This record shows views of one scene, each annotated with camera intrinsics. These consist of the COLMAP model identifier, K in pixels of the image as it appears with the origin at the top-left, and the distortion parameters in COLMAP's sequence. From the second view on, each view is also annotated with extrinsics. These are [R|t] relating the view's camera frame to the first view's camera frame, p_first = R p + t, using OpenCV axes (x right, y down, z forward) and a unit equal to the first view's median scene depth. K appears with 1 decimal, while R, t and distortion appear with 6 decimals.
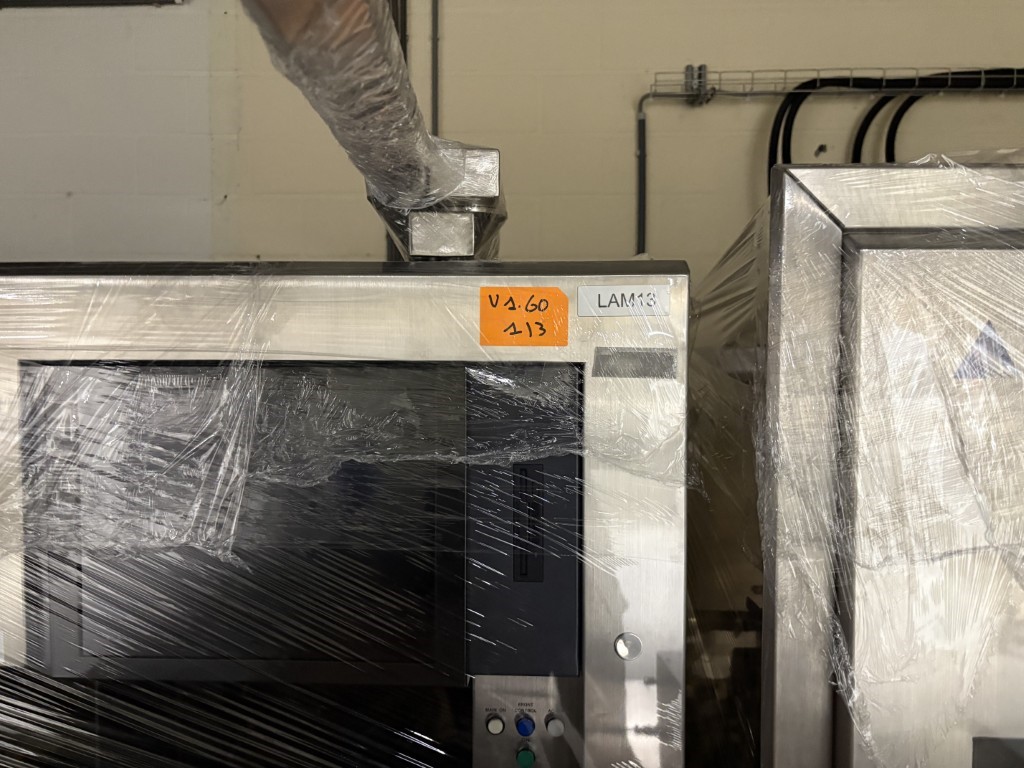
lens RADIAL K [[784.5, 0, 512.0], [0, 784.5, 384.0], [0, 0, 1]] dist [0.071608, -0.068079]
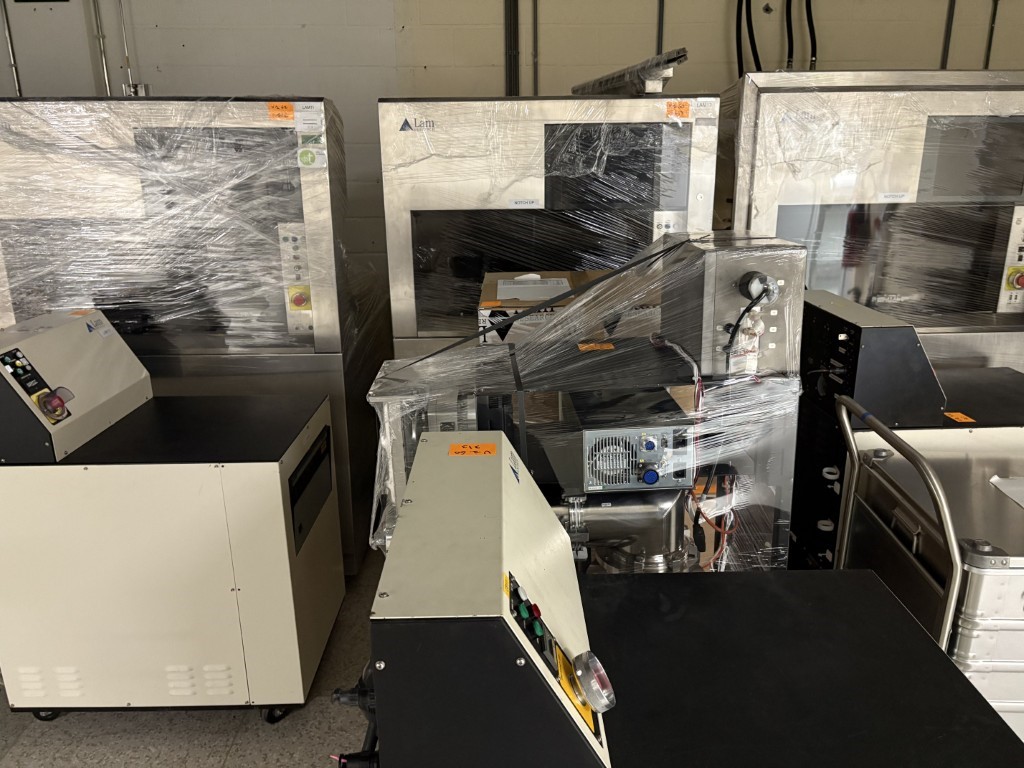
lens RADIAL K [[779.2, 0, 512.0], [0, 779.2, 384.0], [0, 0, 1]] dist [0.006883, -0.000543]
pose [[0.997764, -0.035885, 0.056378, -1.059223], [0.019442, 0.962982, 0.268863, 0.164770], [-0.063939, -0.267166, 0.961527, -2.983530]]
